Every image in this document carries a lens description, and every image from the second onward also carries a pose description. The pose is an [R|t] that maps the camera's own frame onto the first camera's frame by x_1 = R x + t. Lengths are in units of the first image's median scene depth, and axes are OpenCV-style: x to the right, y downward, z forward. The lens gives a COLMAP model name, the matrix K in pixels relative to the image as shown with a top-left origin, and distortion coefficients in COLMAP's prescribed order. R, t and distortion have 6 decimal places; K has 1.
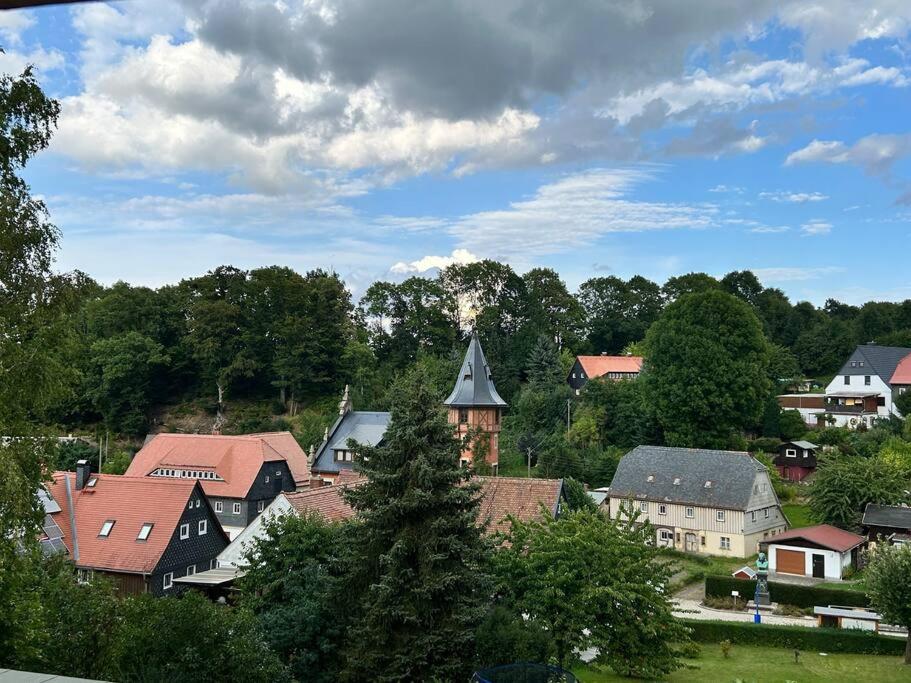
lens RADIAL K [[903.5, 0, 458.1], [0, 903.5, 356.0], [0, 0, 1]] dist [0.048706, -0.008538]
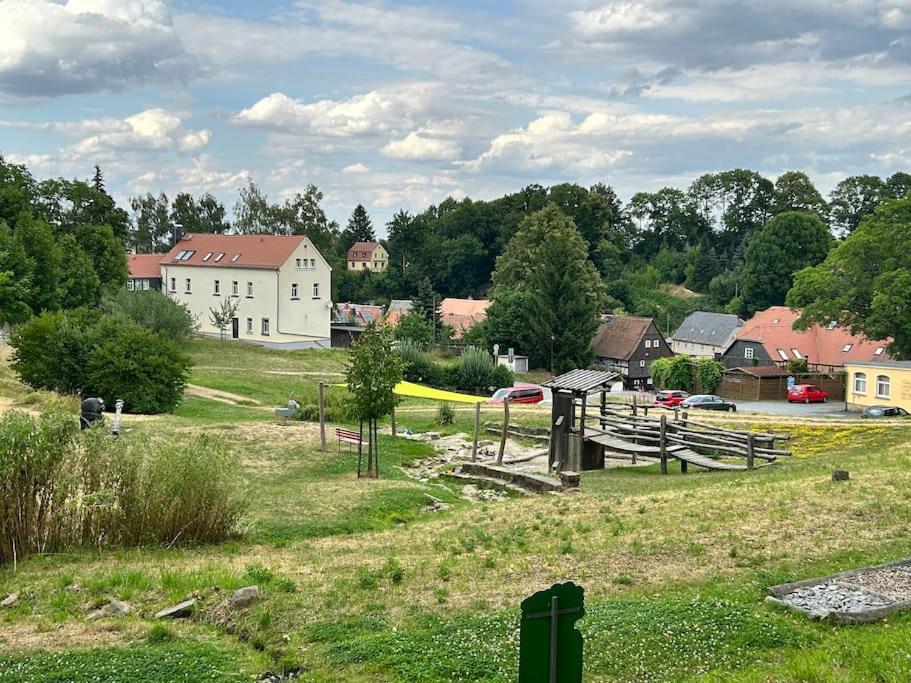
lens RADIAL K [[903.5, 0, 458.1], [0, 903.5, 356.0], [0, 0, 1]] dist [0.048706, -0.008538]
pose [[0.904198, 0.049497, -0.424236, 0.342842], [0.008819, 0.990887, 0.134406, -0.033794], [0.427023, -0.125271, 0.895522, -0.480051]]
